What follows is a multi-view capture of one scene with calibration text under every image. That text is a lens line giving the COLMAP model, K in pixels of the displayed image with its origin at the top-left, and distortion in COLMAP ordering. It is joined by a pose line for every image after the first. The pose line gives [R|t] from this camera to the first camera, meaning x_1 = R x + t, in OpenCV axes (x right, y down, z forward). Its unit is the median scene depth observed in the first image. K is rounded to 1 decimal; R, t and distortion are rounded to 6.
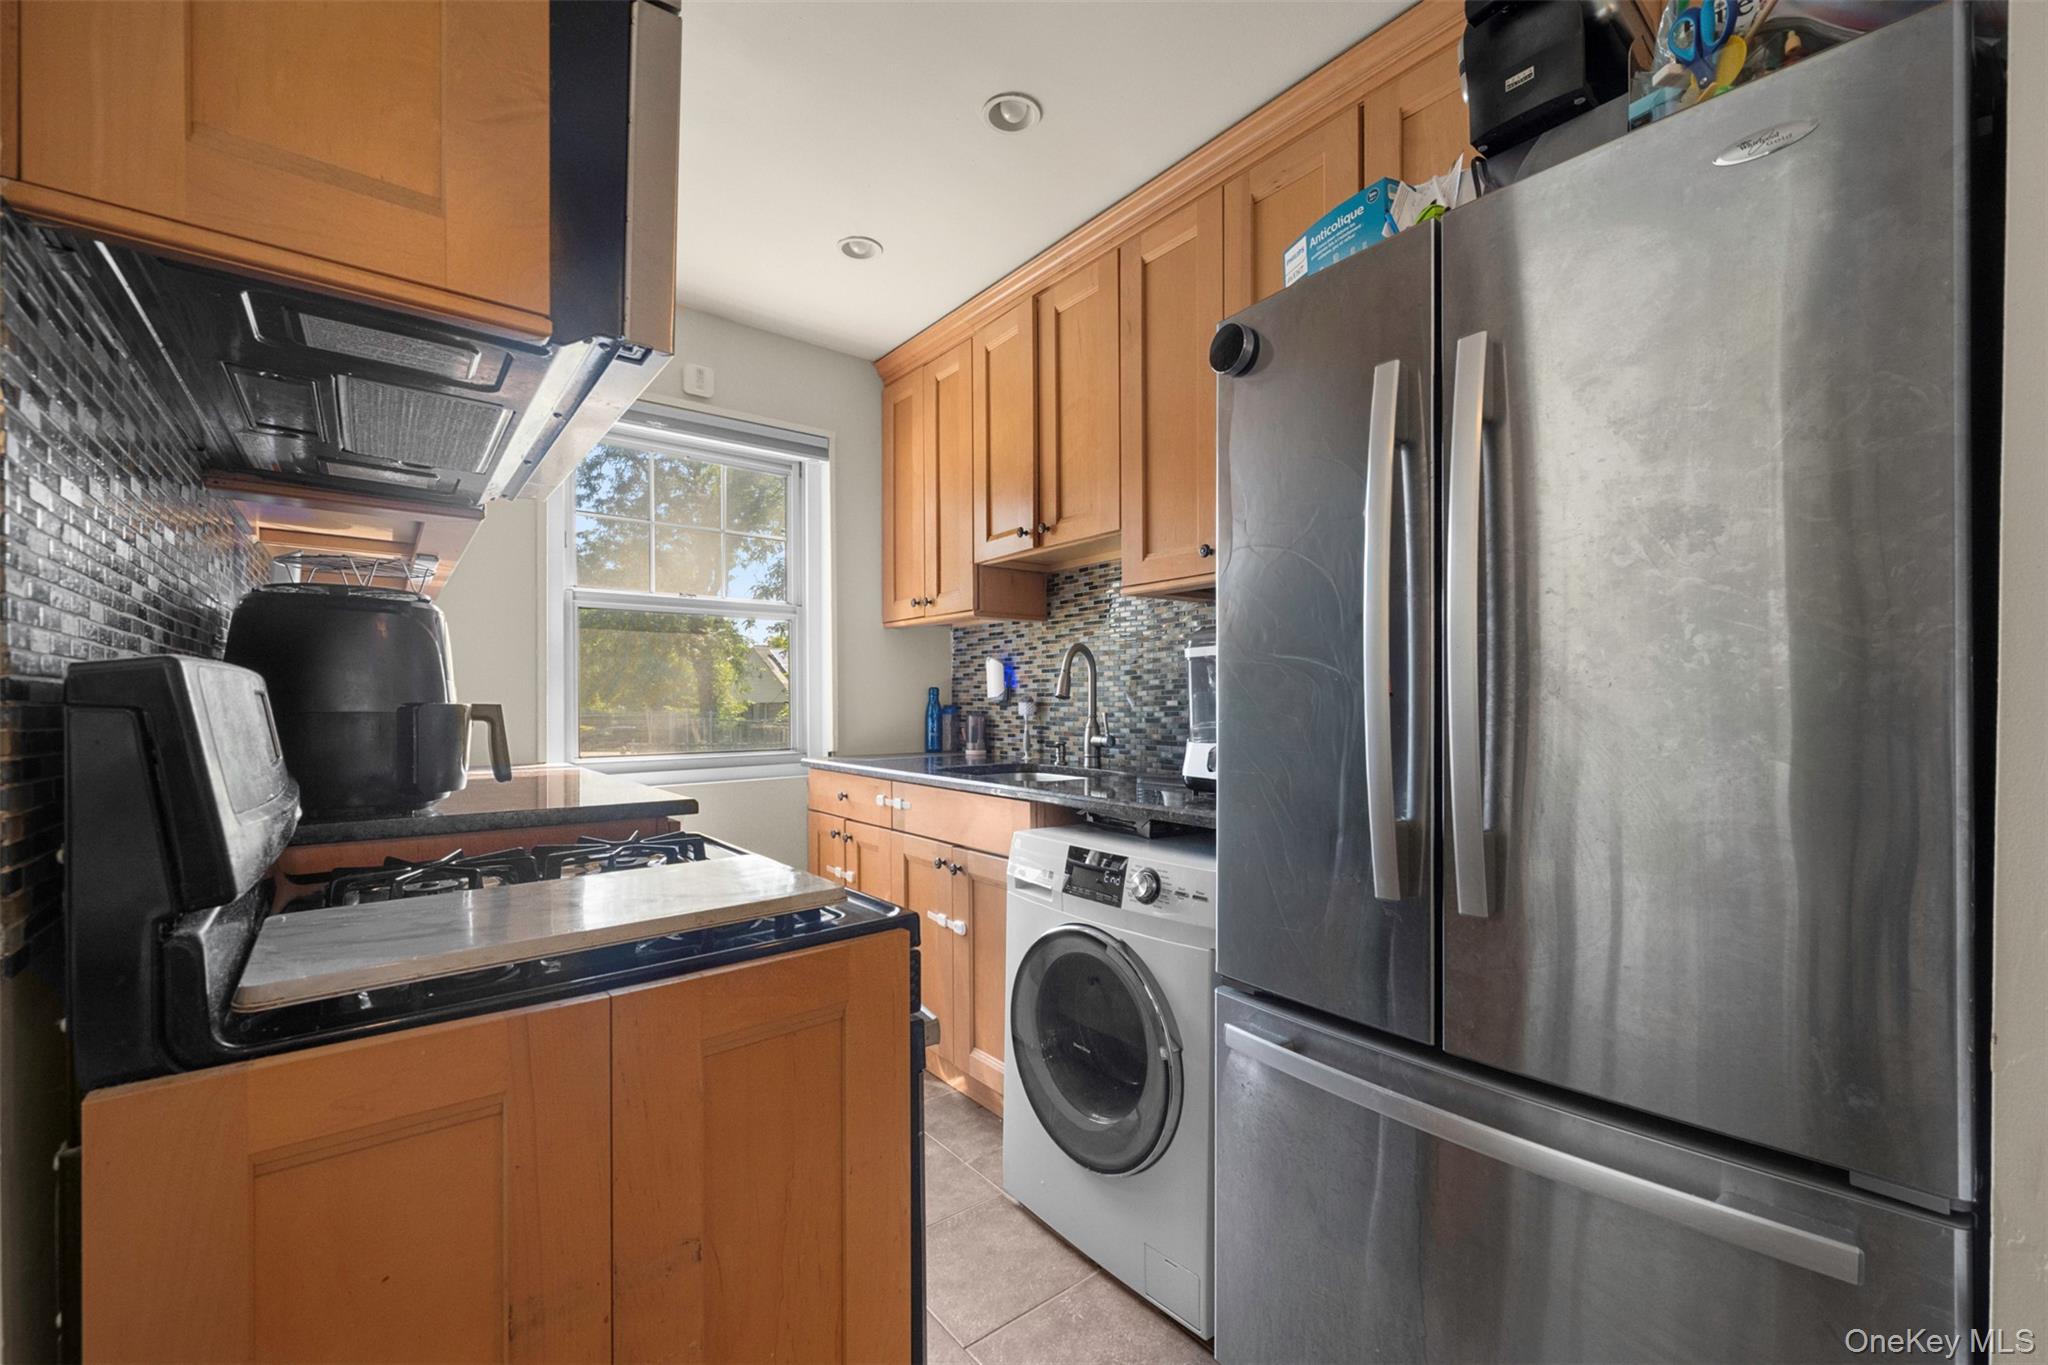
lens RADIAL K [[834.1, 0, 1056.2], [0, 834.1, 697.3], [0, 0, 1]] dist [0.001496, -0.001267]
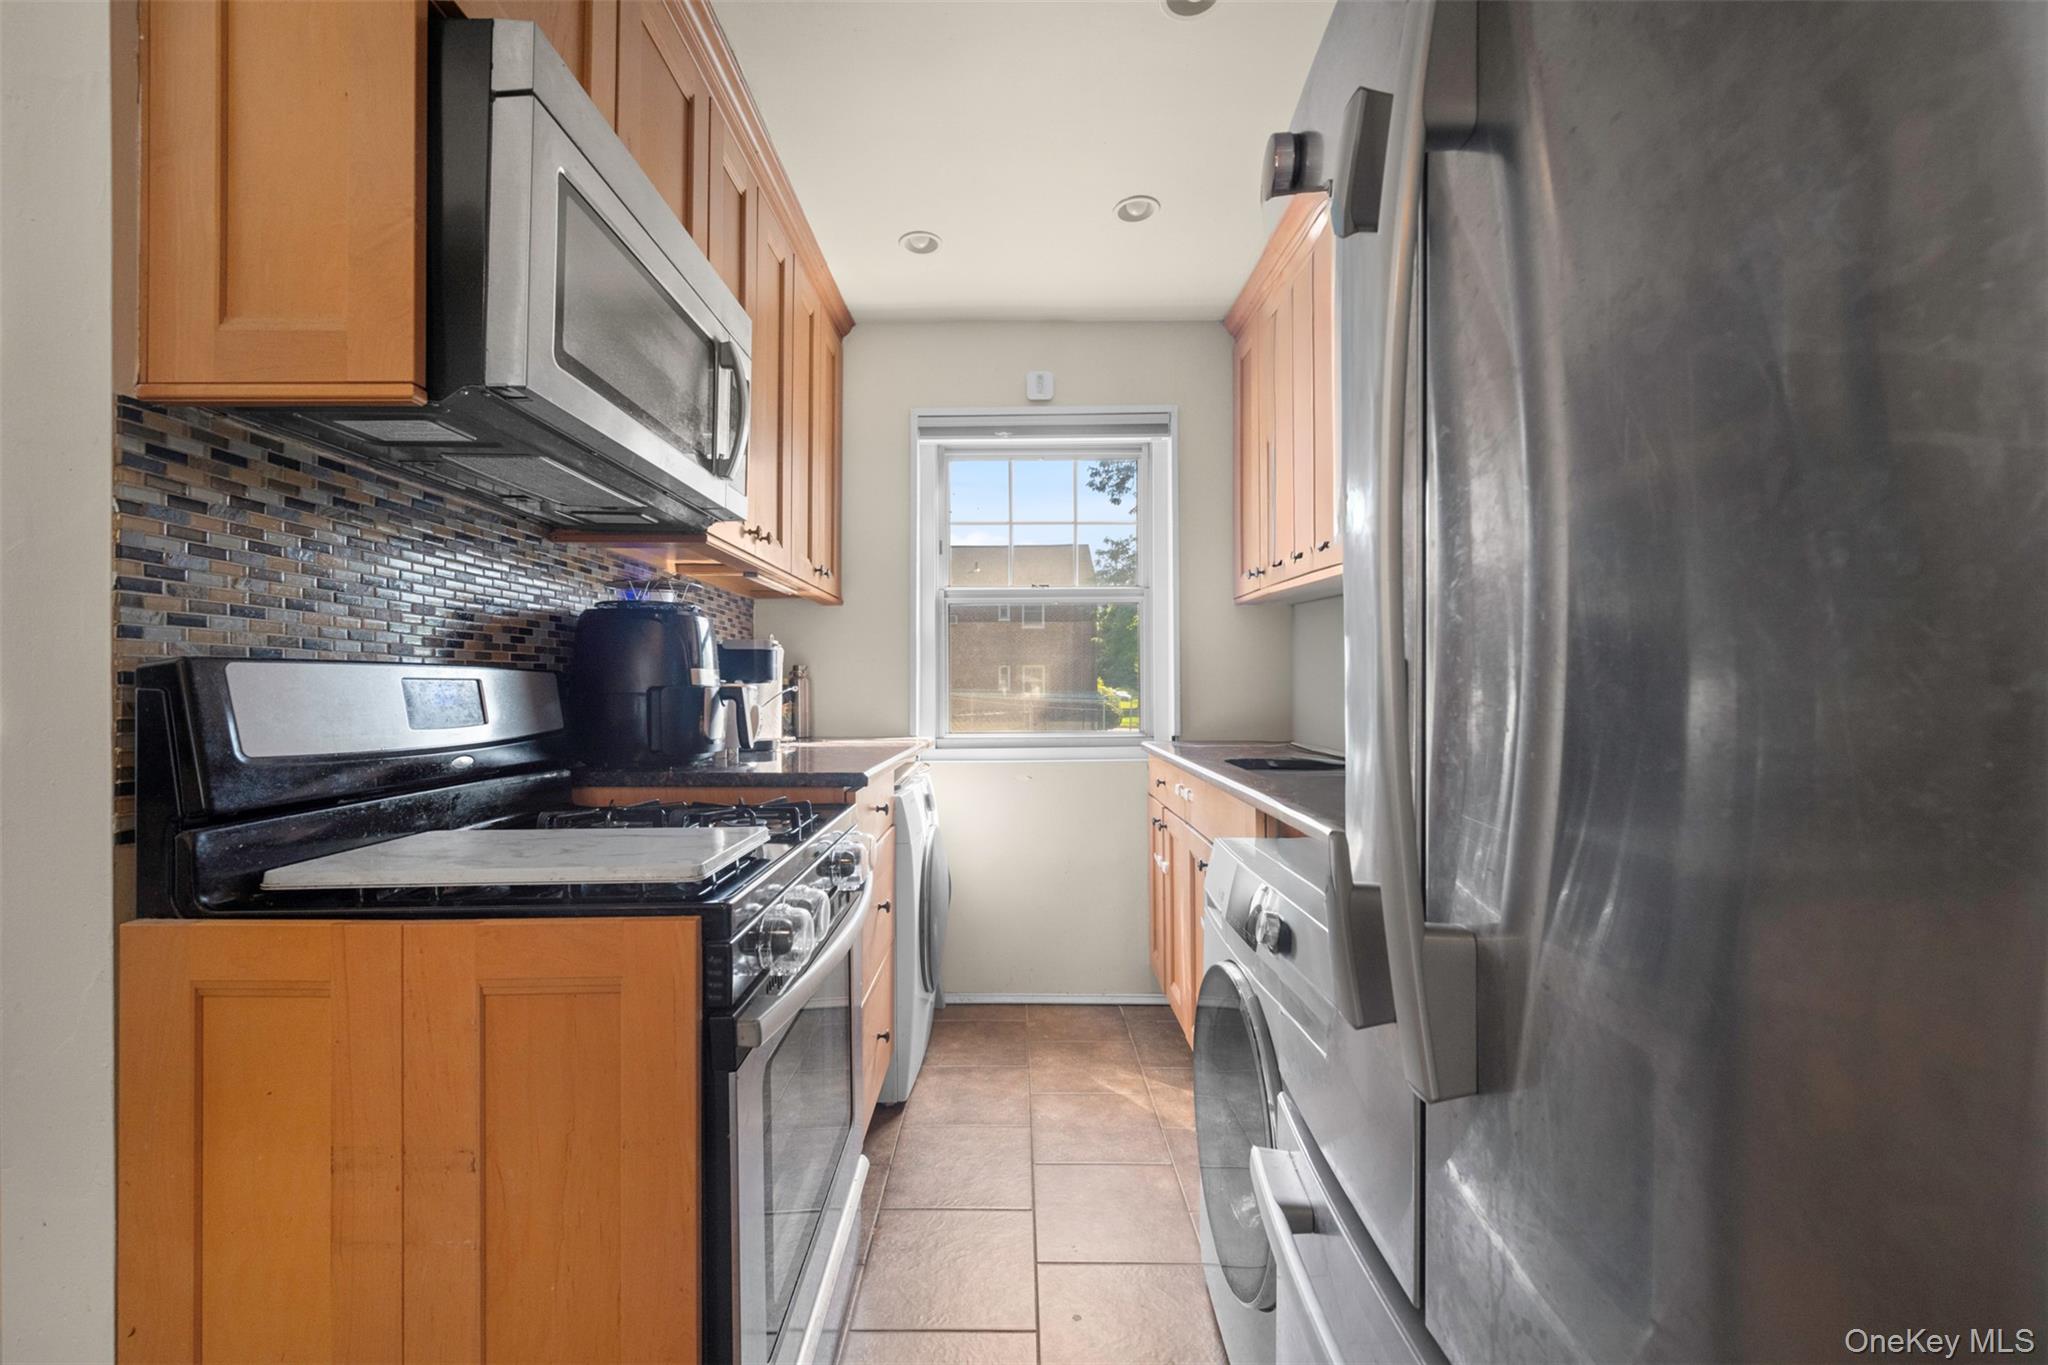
lens RADIAL K [[834.1, 0, 1025.3], [0, 834.1, 679.1], [0, 0, 1]] dist [0.001496, -0.001267]
pose [[0.769079, -0.005286, -0.639132, 0.226548], [0.003622, 0.999986, -0.003912, 0.001980], [0.639143, 0.000694, 0.769087, 0.154354]]
